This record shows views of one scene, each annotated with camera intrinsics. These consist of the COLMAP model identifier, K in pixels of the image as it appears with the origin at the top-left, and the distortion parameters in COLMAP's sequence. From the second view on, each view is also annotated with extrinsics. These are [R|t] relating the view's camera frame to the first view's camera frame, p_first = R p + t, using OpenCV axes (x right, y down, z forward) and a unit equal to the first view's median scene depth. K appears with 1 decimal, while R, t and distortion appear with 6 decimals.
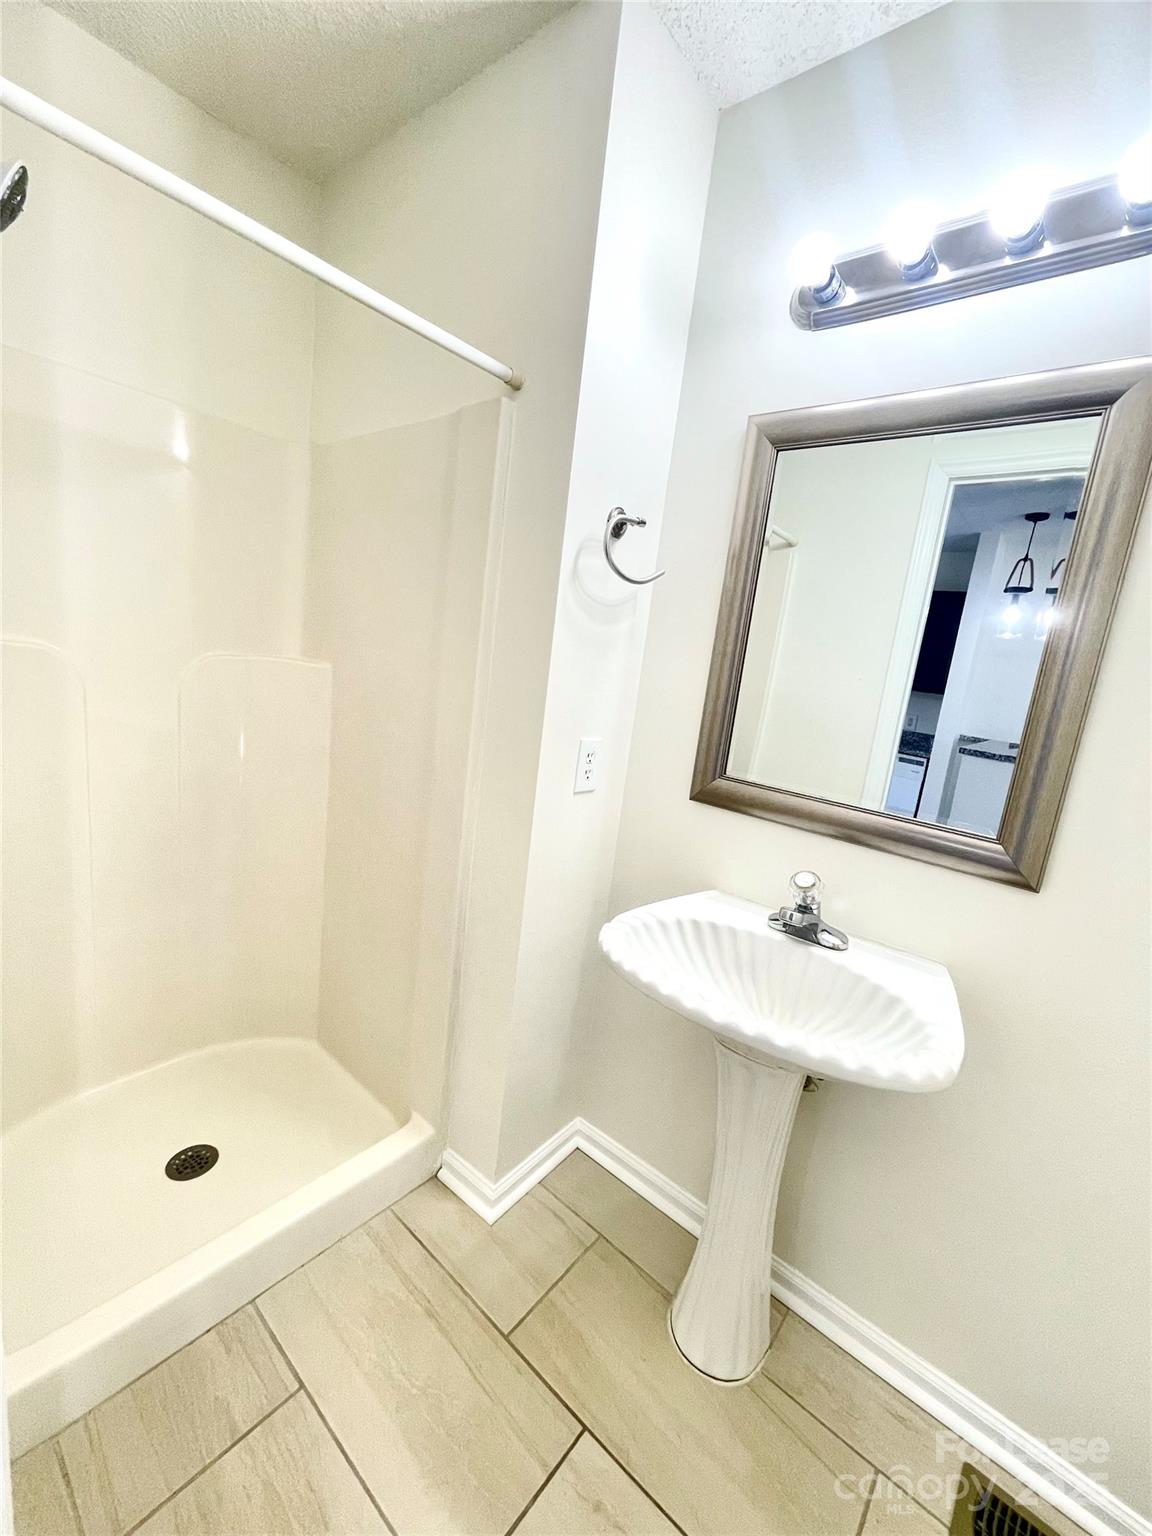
lens RADIAL K [[610.2, 0, 579.3], [0, 610.2, 770.6], [0, 0, 1]] dist [-0.003542, 0.000688]
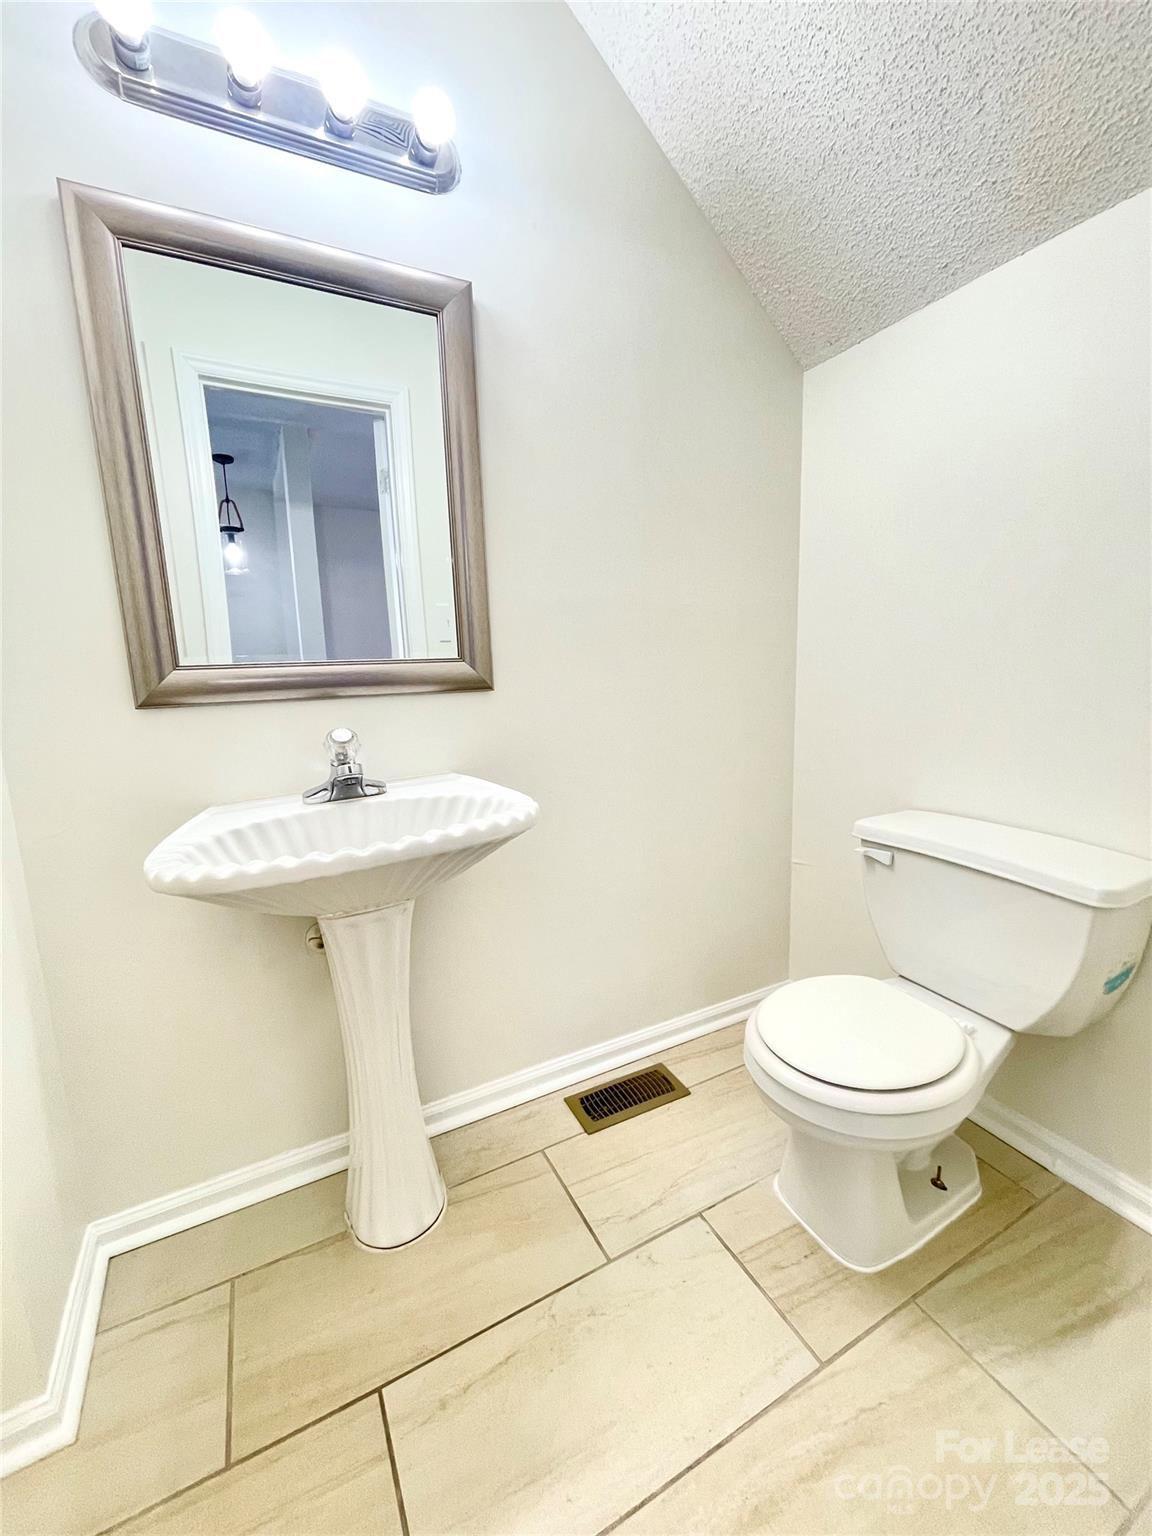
lens RADIAL K [[610.2, 0, 577.8], [0, 610.2, 765.1], [0, 0, 1]] dist [-0.003542, 0.000688]
pose [[0.391981, -0.284672, 0.874821, -0.310241], [0.245737, 0.948768, 0.198628, 0.105273], [-0.886546, 0.137118, 0.441854, 0.194738]]
